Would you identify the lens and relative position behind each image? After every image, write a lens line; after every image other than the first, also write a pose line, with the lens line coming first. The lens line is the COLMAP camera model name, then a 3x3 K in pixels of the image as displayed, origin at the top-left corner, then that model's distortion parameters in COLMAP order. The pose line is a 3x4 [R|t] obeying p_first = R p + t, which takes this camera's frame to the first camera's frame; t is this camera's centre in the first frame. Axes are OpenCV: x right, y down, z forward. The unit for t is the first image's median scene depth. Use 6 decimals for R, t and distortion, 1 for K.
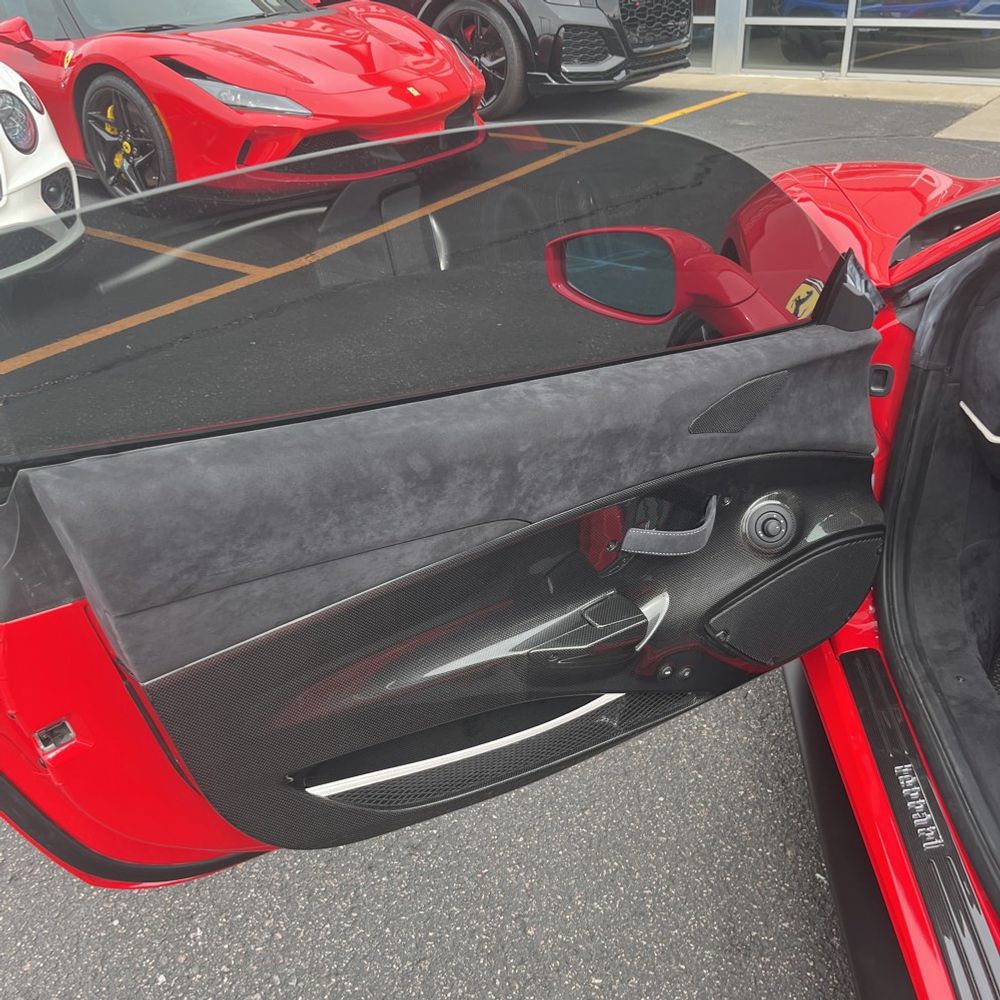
lens RADIAL K [[979.0, 0, 499.1], [0, 979.0, 498.9], [0, 0, 1]] dist [0.017681, 0.000000]
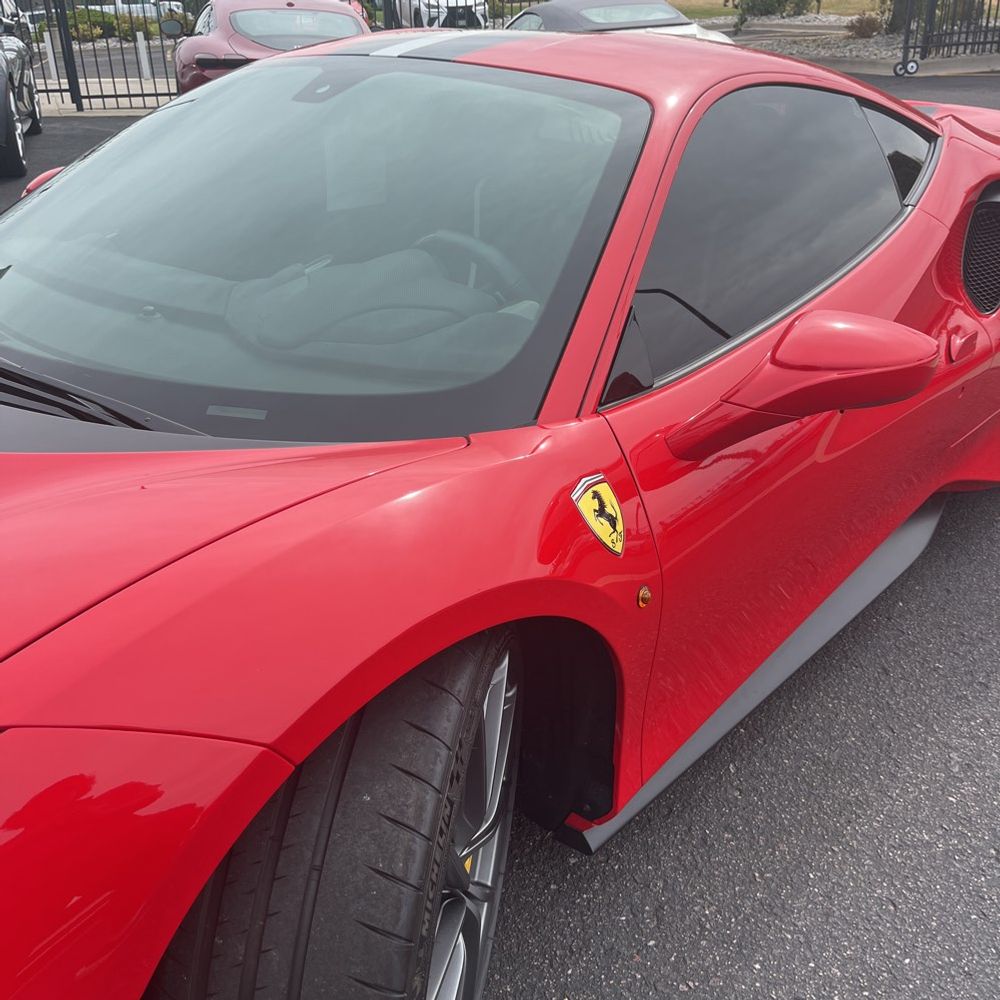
lens RADIAL K [[979.0, 0, 500.4], [0, 979.0, 501.8], [0, 0, 1]] dist [0.017681, 0.000000]
pose [[-0.803902, -0.231971, 0.547659, -0.030807], [0.289762, 0.651380, 0.701243, -0.561992], [-0.519402, 0.722422, -0.456429, 1.026489]]
